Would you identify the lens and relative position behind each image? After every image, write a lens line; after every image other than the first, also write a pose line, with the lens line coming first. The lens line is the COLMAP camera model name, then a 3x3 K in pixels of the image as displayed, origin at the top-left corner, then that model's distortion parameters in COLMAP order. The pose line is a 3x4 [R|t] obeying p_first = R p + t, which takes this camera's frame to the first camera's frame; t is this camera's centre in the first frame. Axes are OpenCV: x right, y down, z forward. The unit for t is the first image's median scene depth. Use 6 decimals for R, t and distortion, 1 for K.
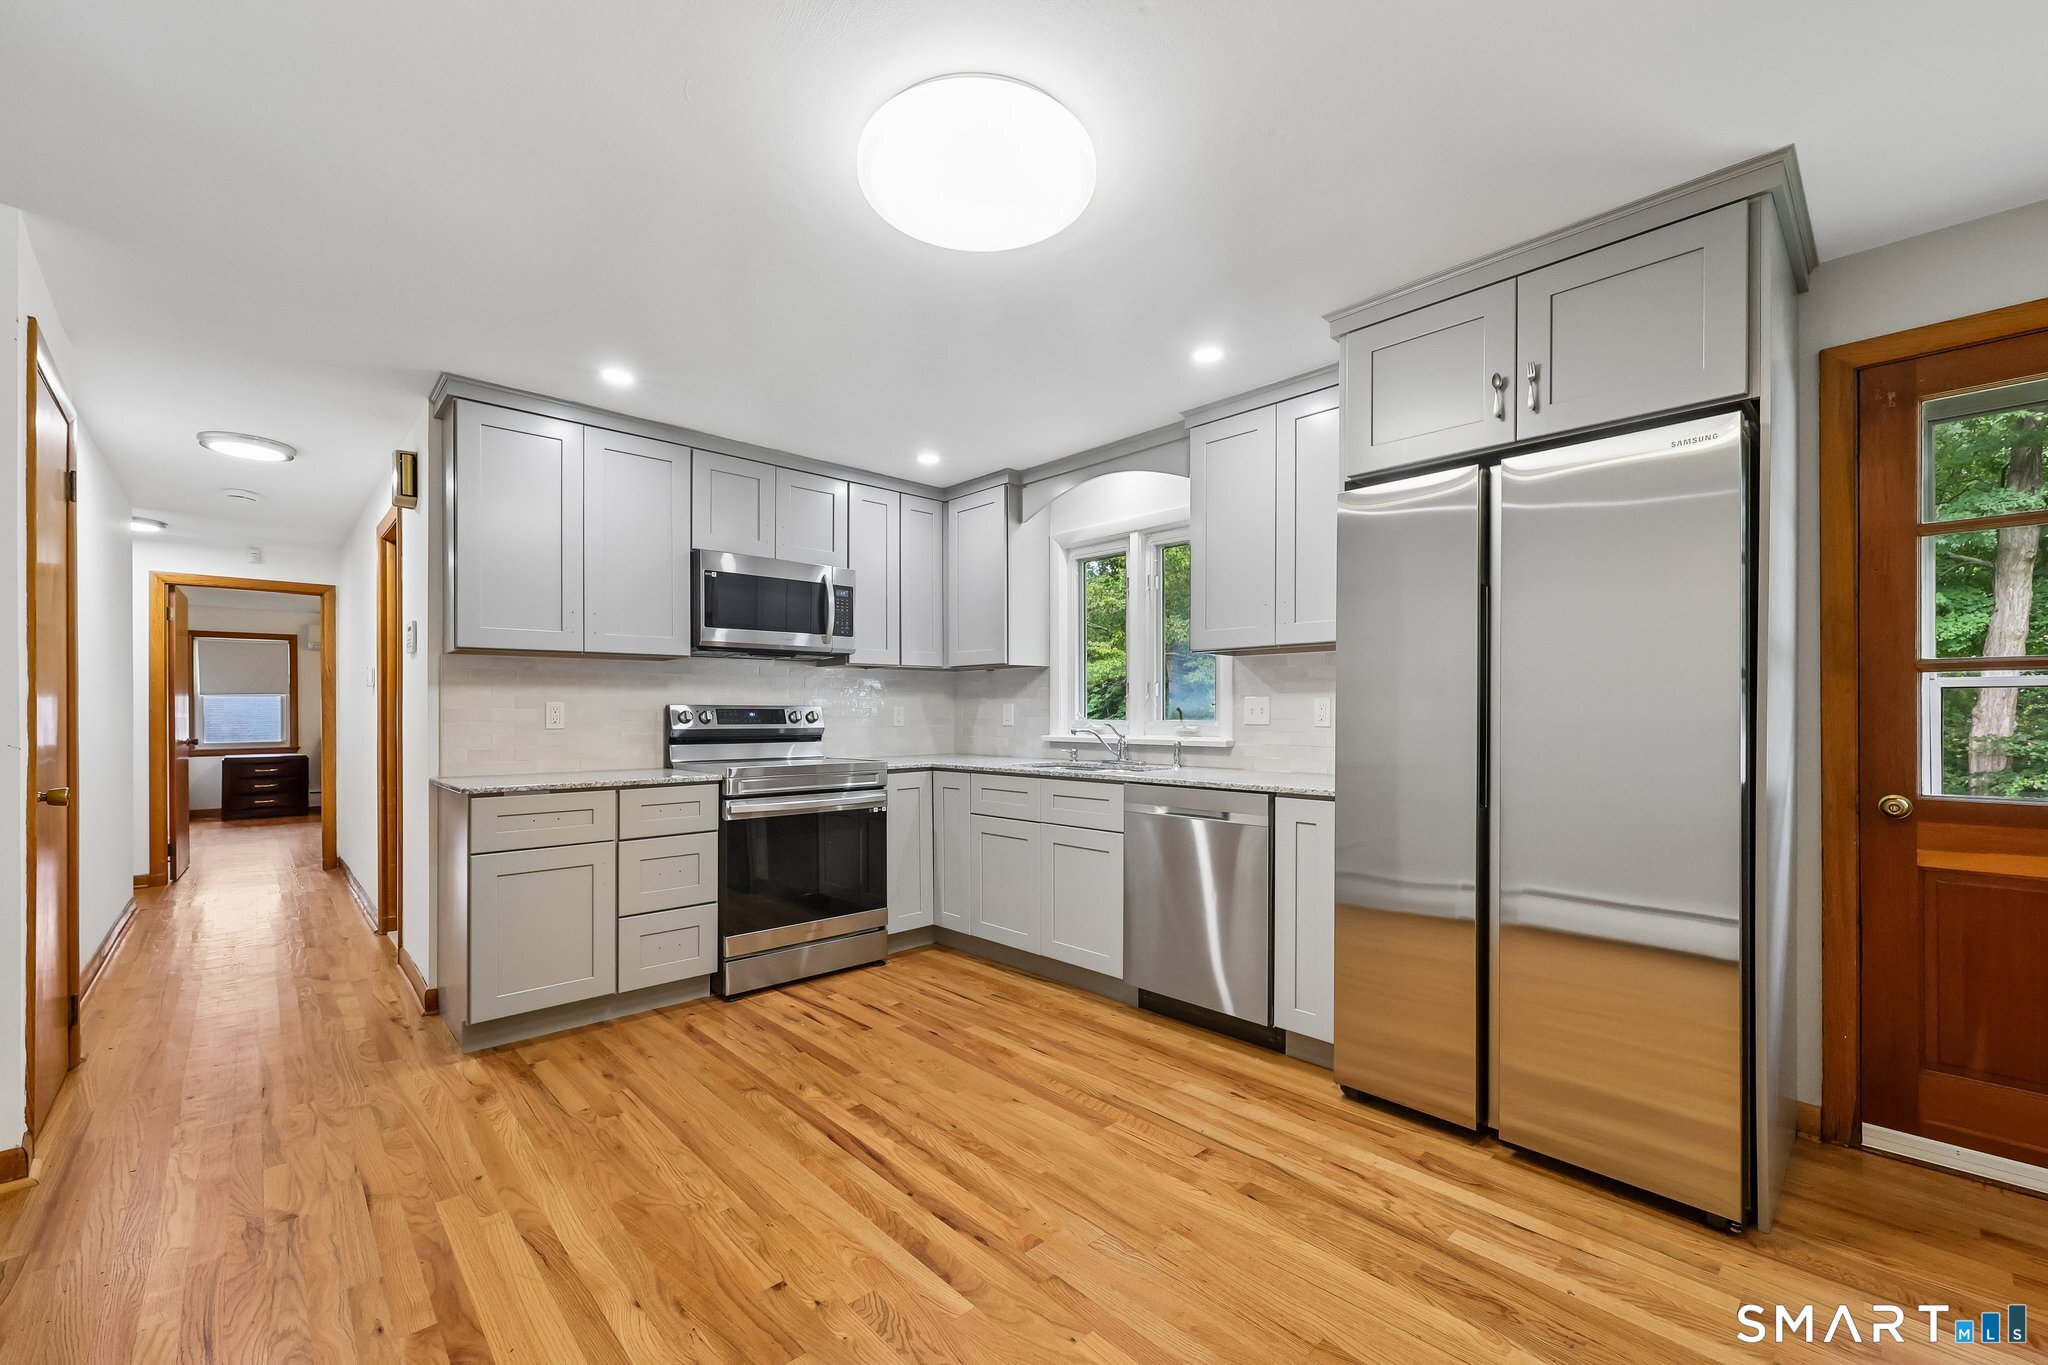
lens RADIAL K [[812.0, 0, 1002.0], [0, 812.0, 692.7], [0, 0, 1]] dist [-0.001362, -0.000136]
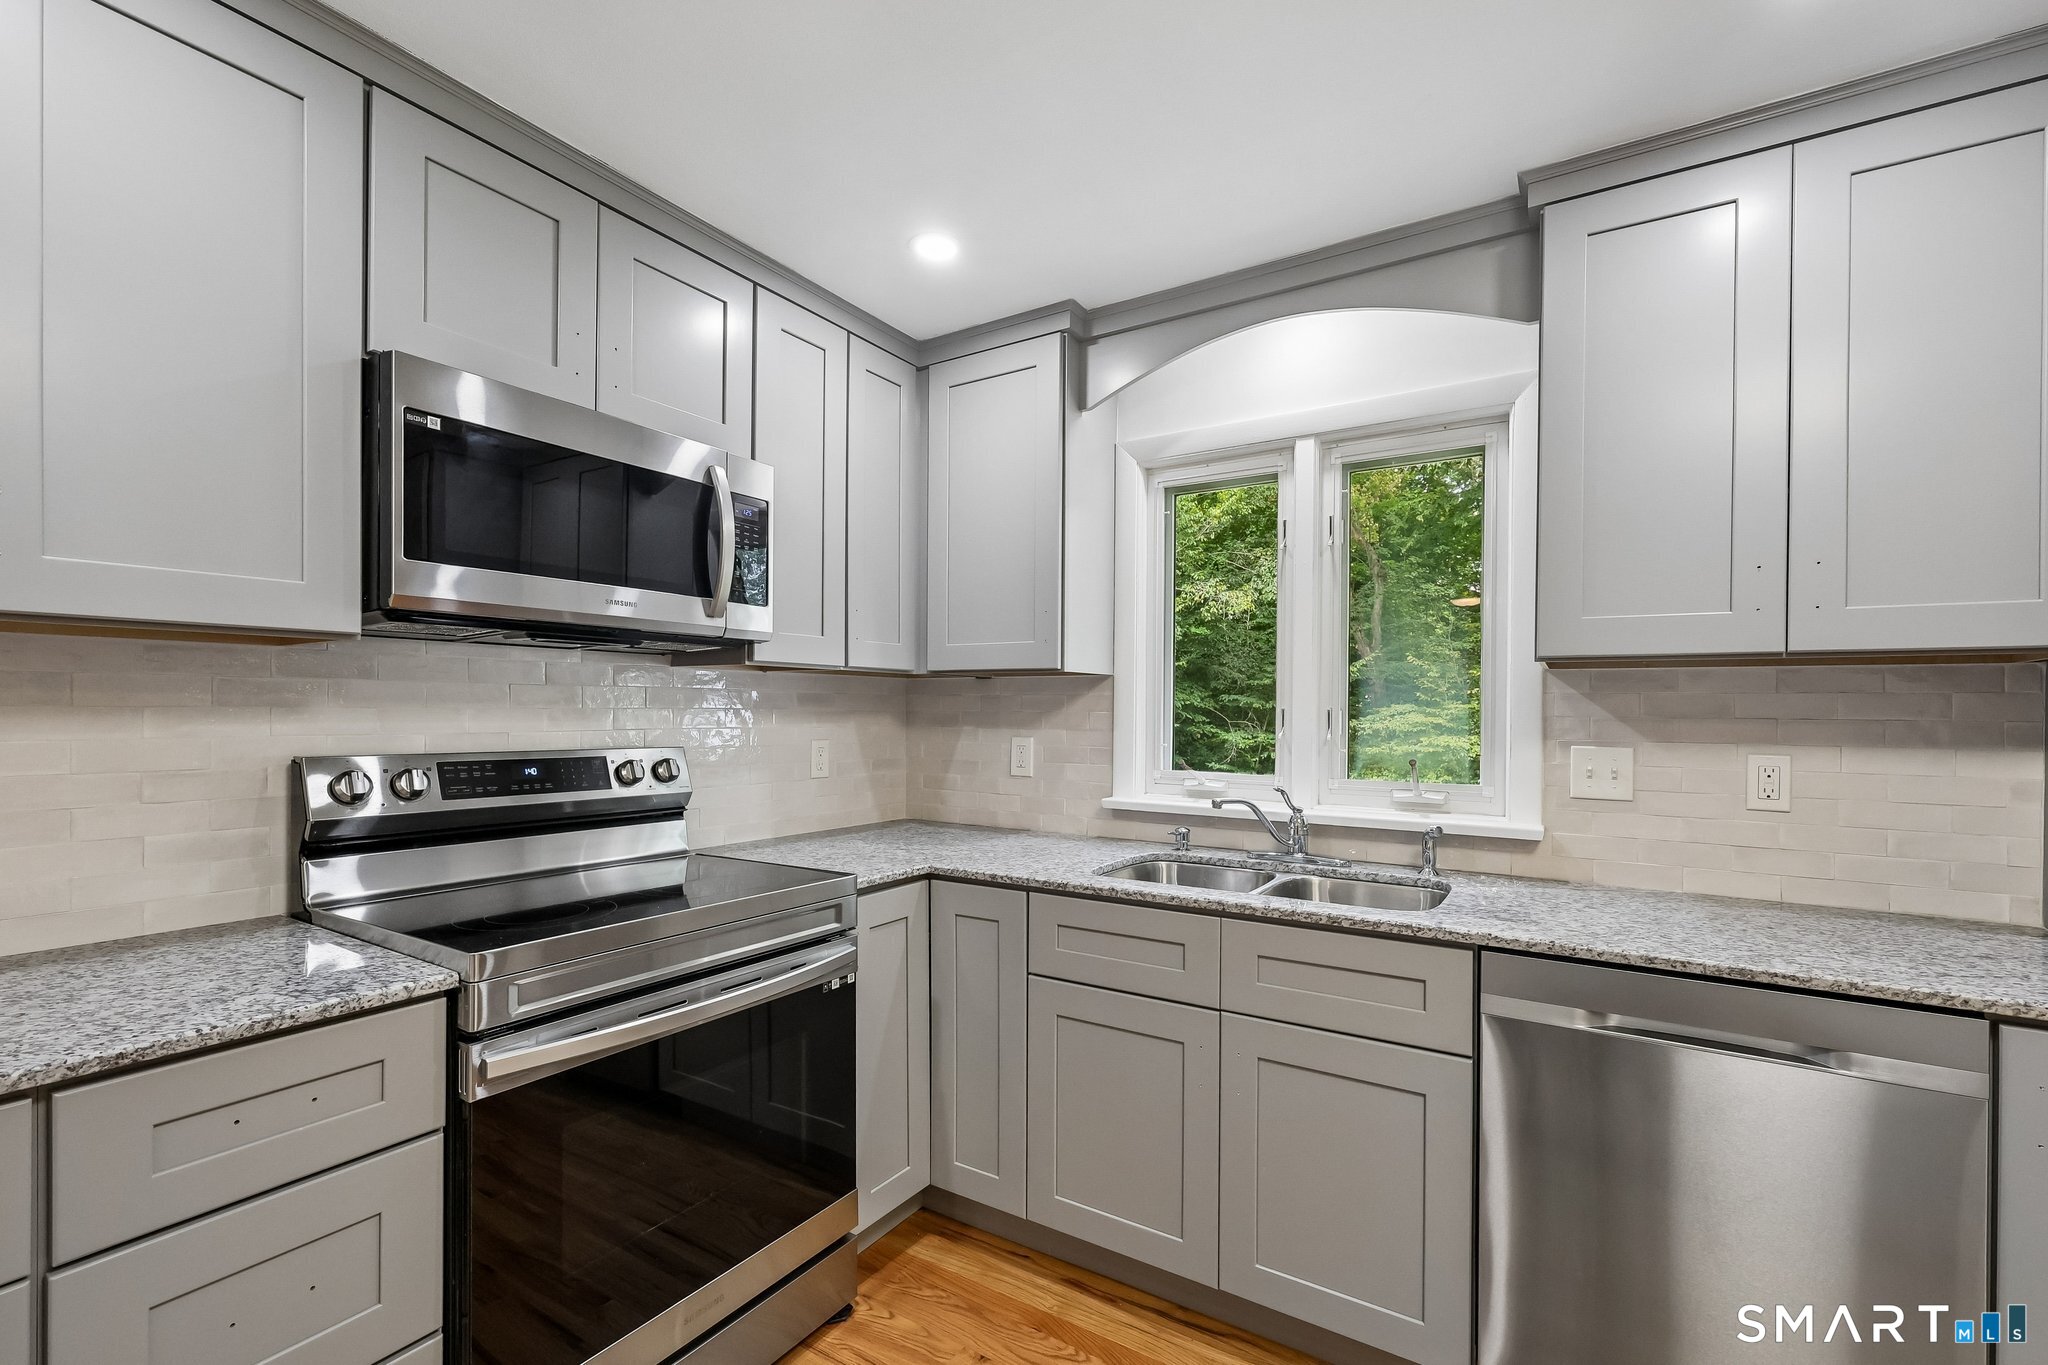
lens RADIAL K [[860.2, 0, 1031.2], [0, 860.2, 708.8], [0, 0, 1]] dist [-0.001594, -0.000247]
pose [[0.964510, 0.011045, 0.263816, -0.169263], [-0.016298, 0.999710, 0.017730, -0.020467], [-0.263544, -0.021400, 0.964410, 0.478495]]
